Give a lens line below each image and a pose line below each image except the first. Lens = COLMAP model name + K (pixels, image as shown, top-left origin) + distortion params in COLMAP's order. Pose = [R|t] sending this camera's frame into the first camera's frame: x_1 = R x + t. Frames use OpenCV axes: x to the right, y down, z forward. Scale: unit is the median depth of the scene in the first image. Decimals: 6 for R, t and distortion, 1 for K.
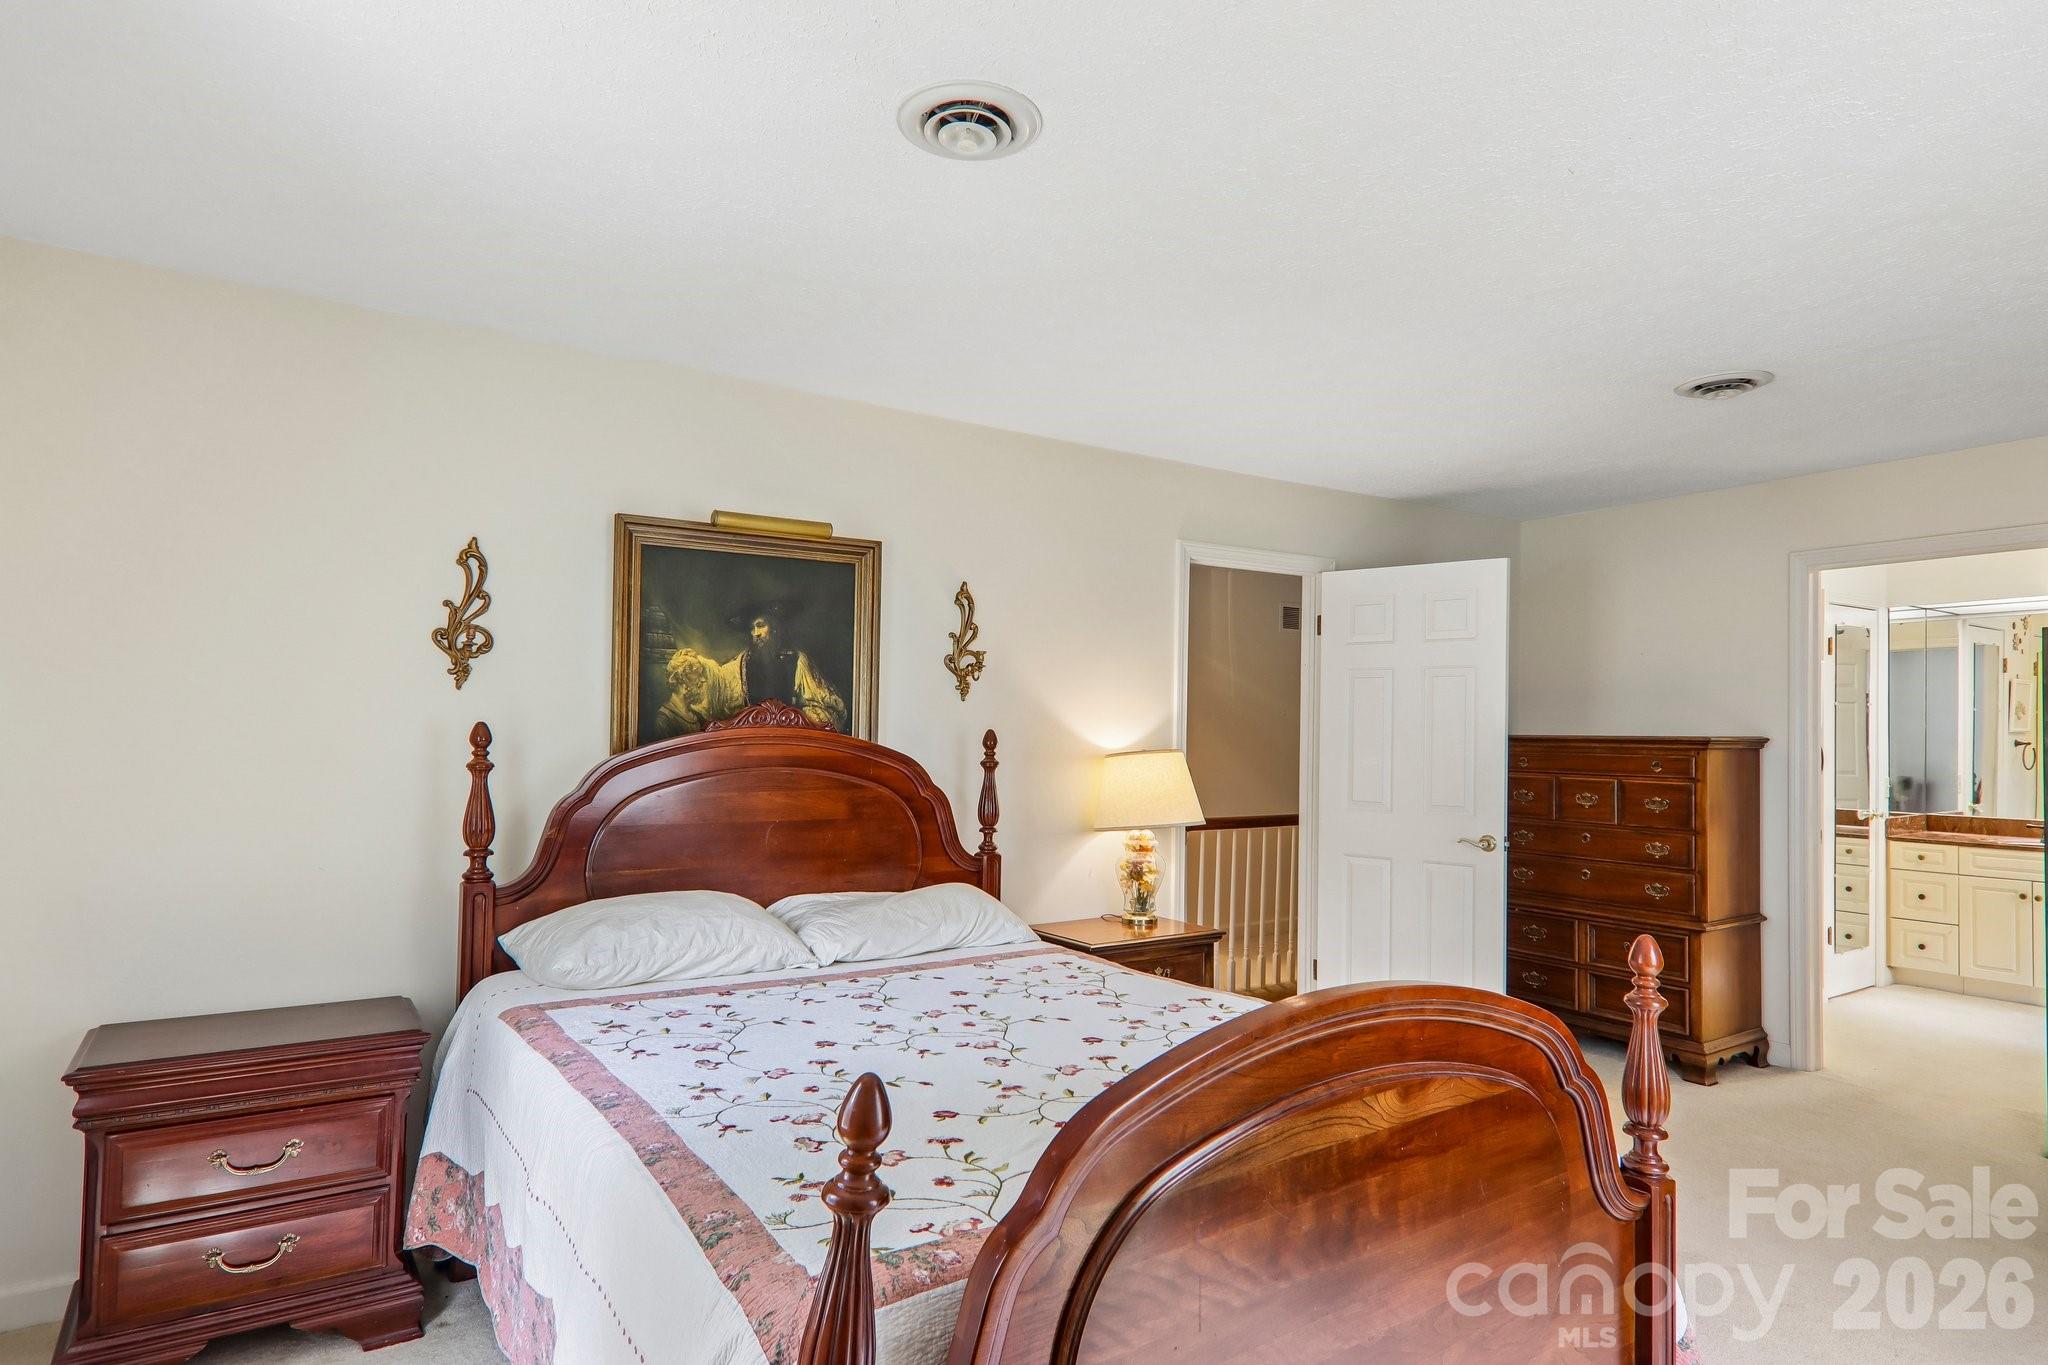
lens RADIAL K [[1144.4, 0, 1027.4], [0, 1144.4, 694.1], [0, 0, 1]] dist [0.006301, -0.020152]
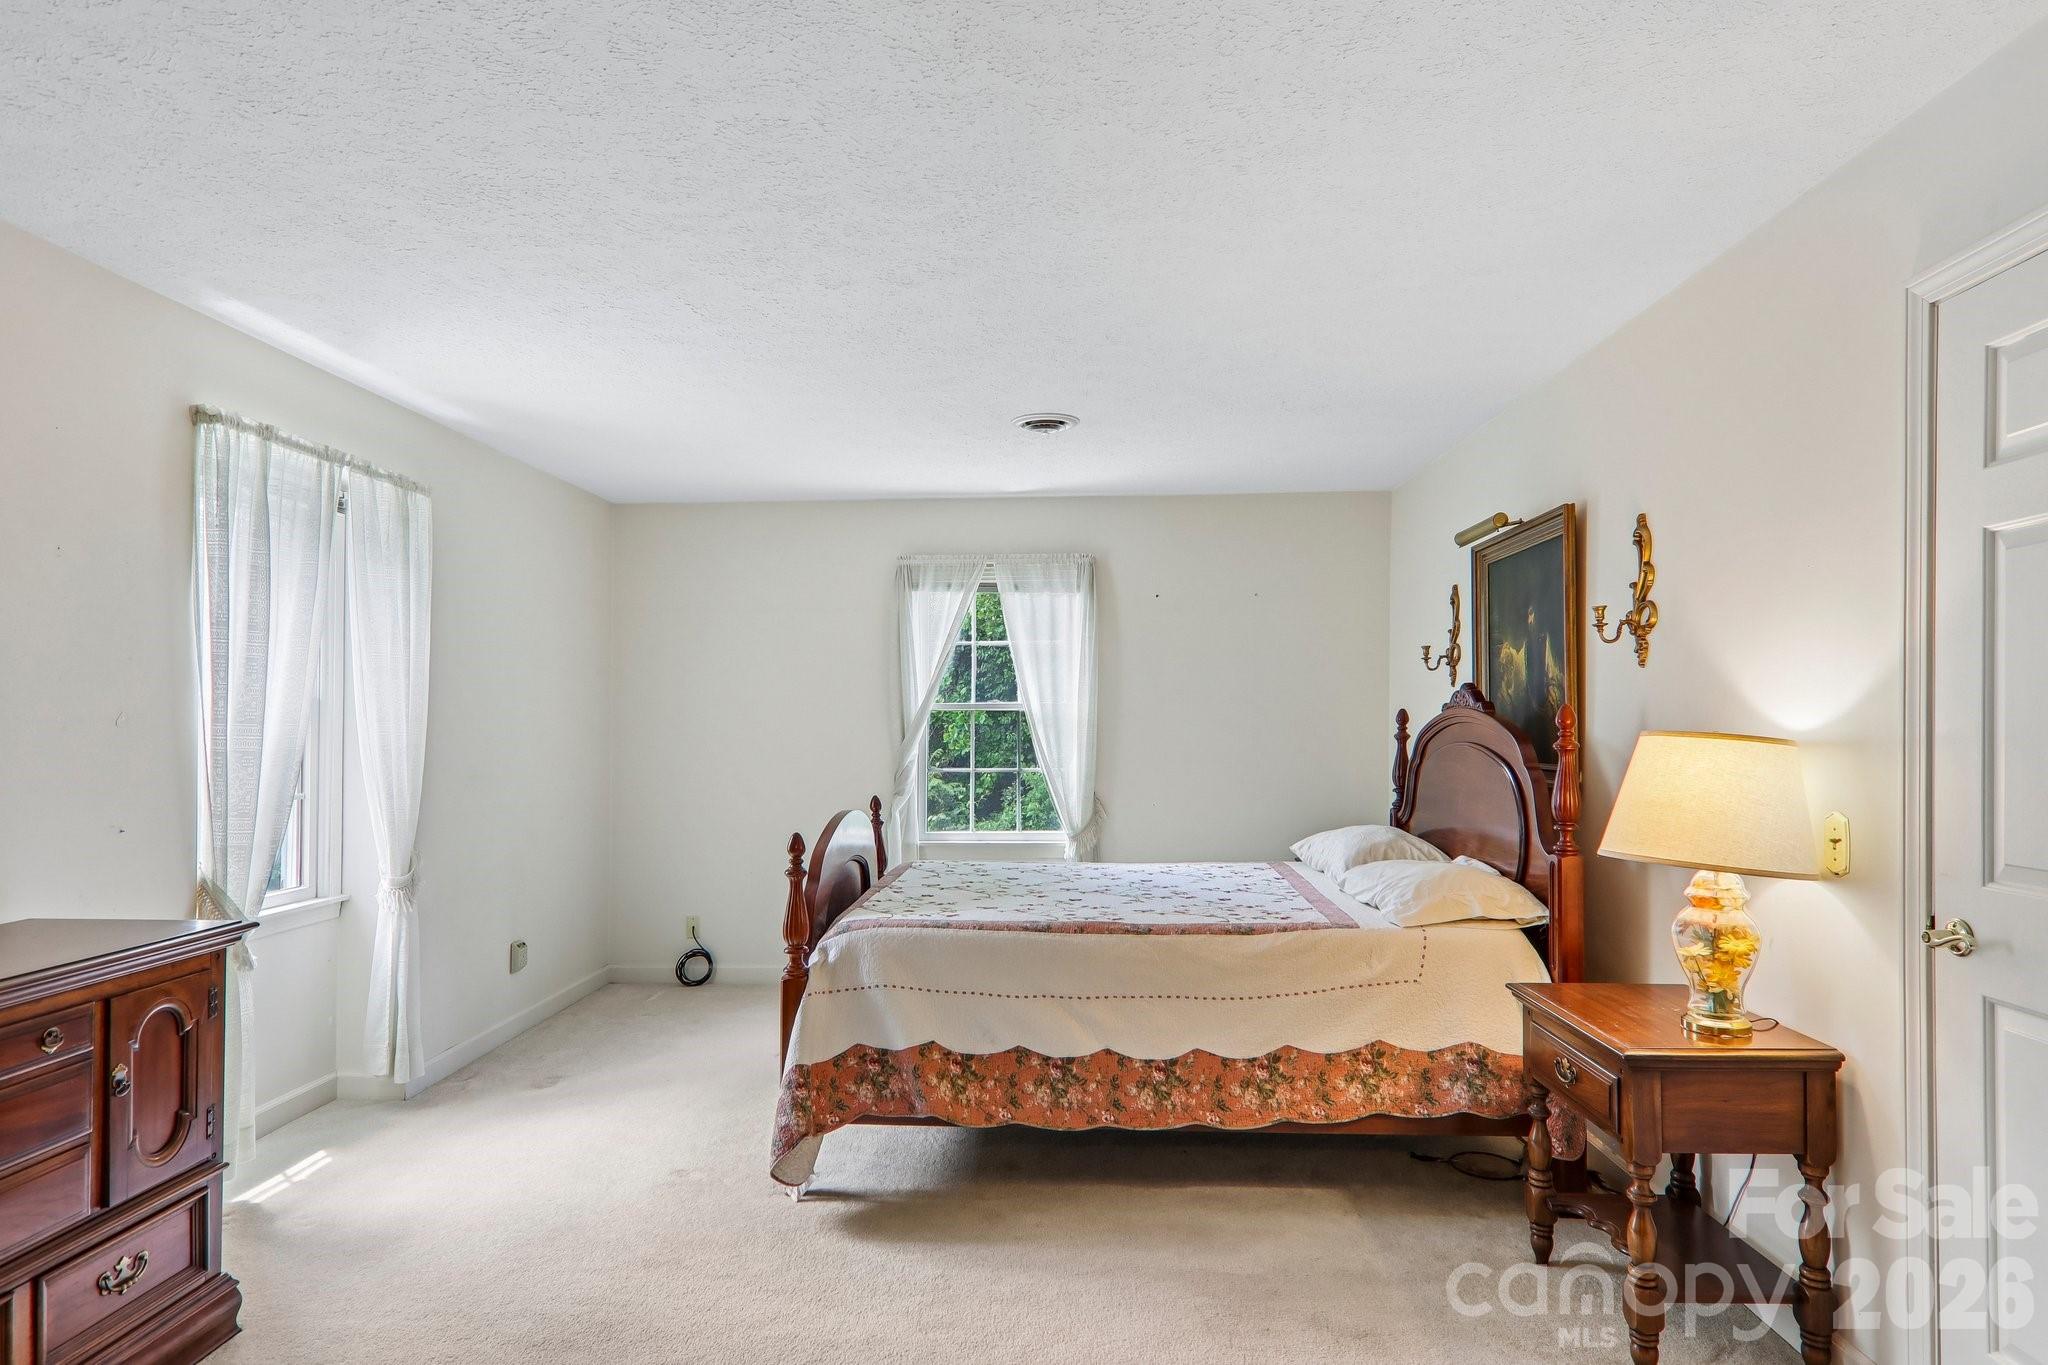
lens RADIAL K [[1127.1, 0, 1022.3], [0, 1127.1, 710.4], [0, 0, 1]] dist [0.005281, -0.024273]
pose [[-0.597940, -0.020885, -0.801269, 0.894169], [0.015537, 0.999171, -0.037637, 0.063617], [0.801390, -0.034954, -0.597120, 1.230690]]
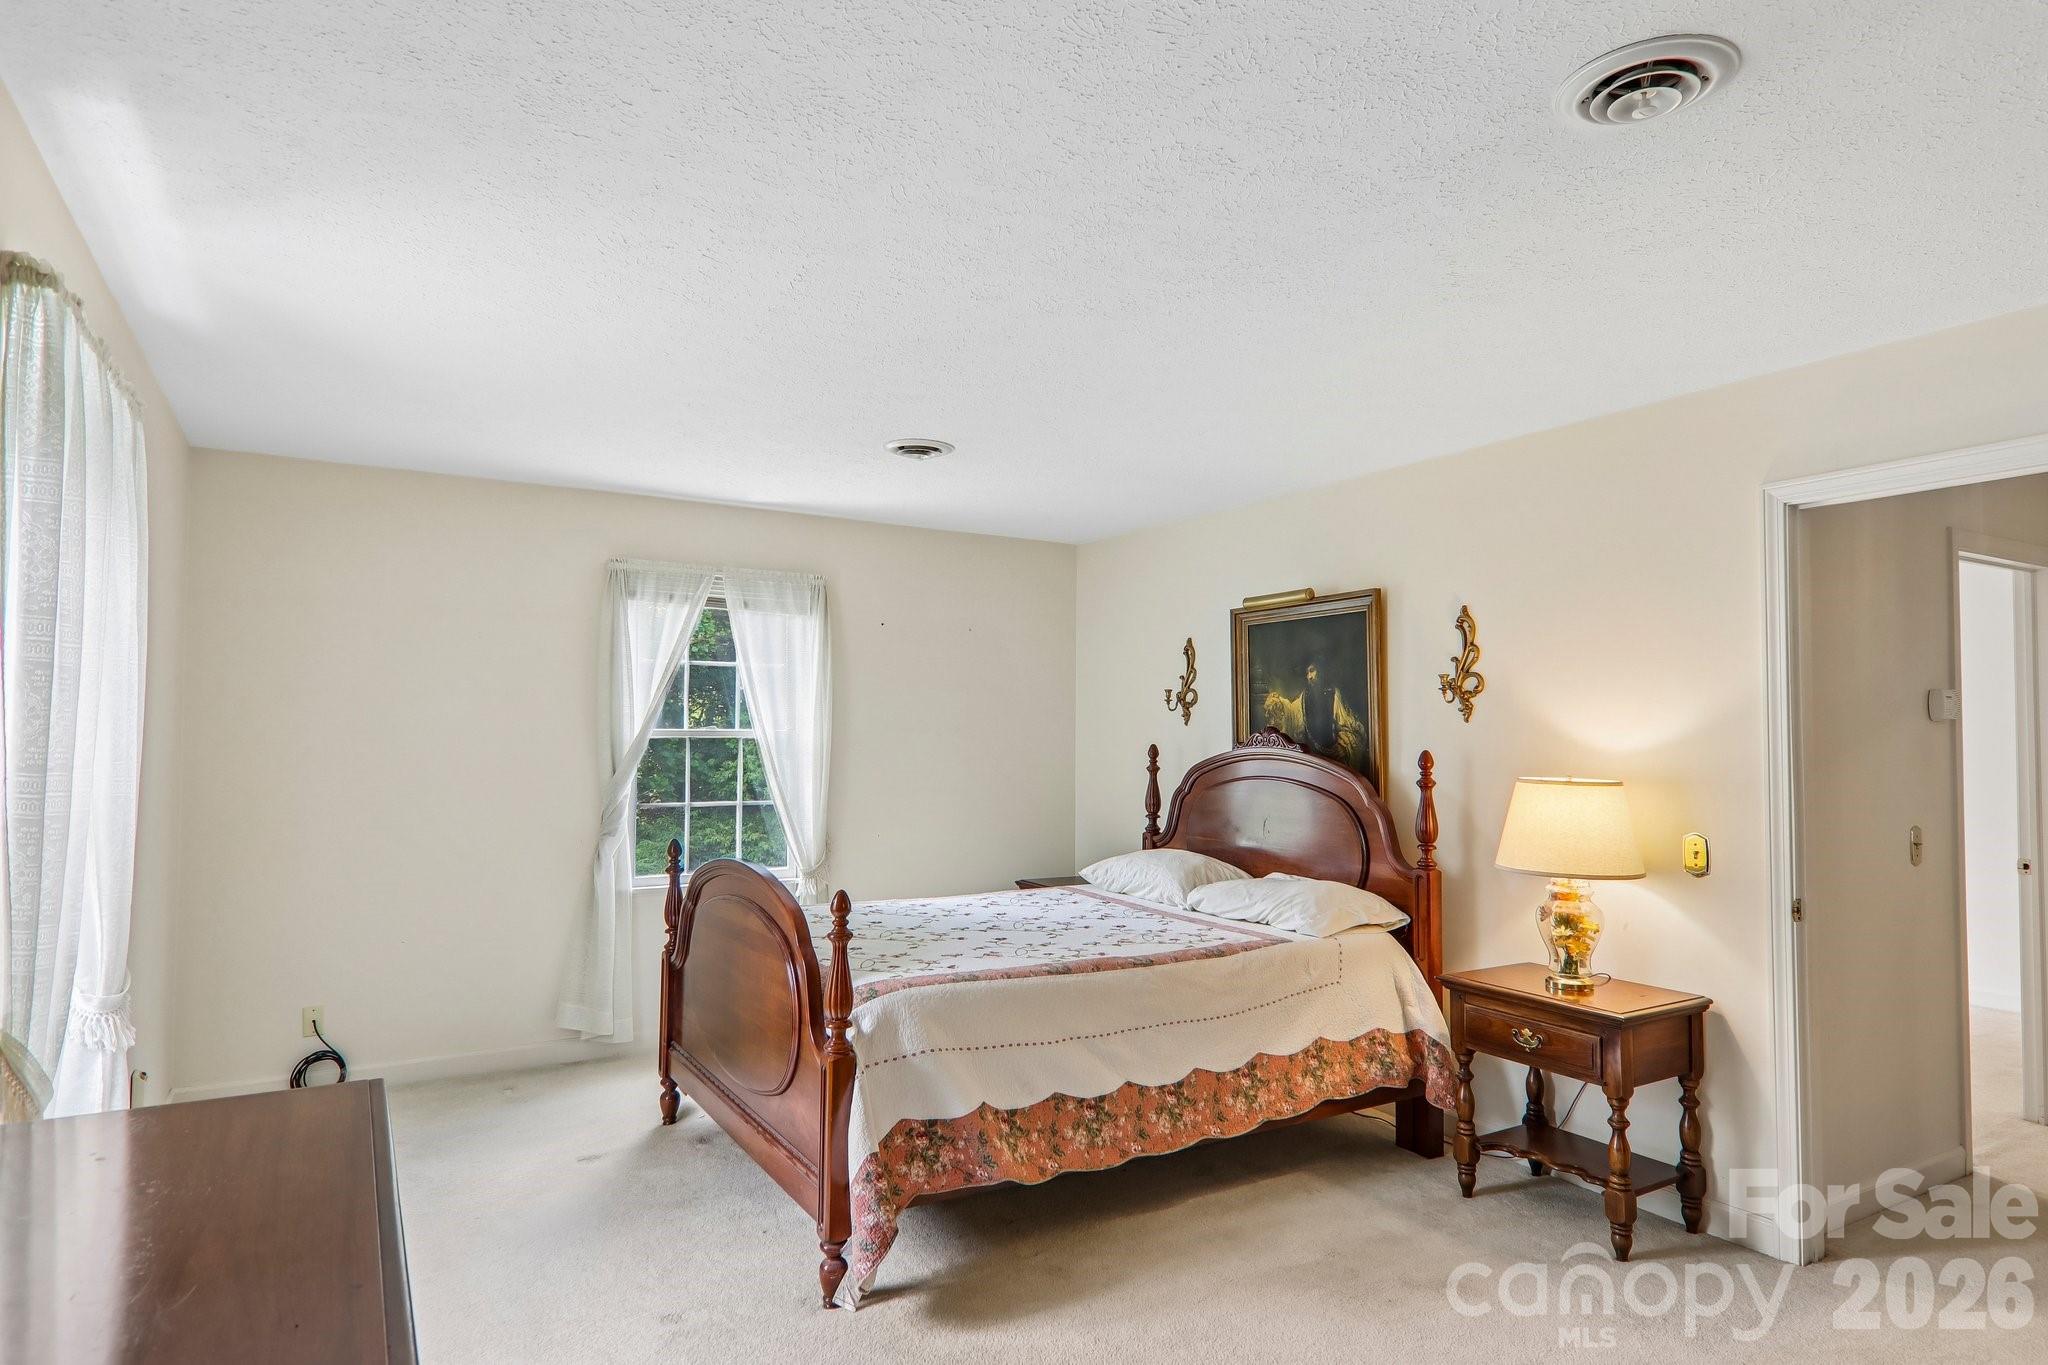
lens RADIAL K [[1144.4, 0, 1027.4], [0, 1144.4, 694.1], [0, 0, 1]] dist [0.006301, -0.020152]
pose [[-0.047098, -0.052450, -0.997512, 1.083458], [0.015939, 0.998454, -0.053252, 0.031800], [0.998763, -0.018408, -0.046189, 0.722419]]
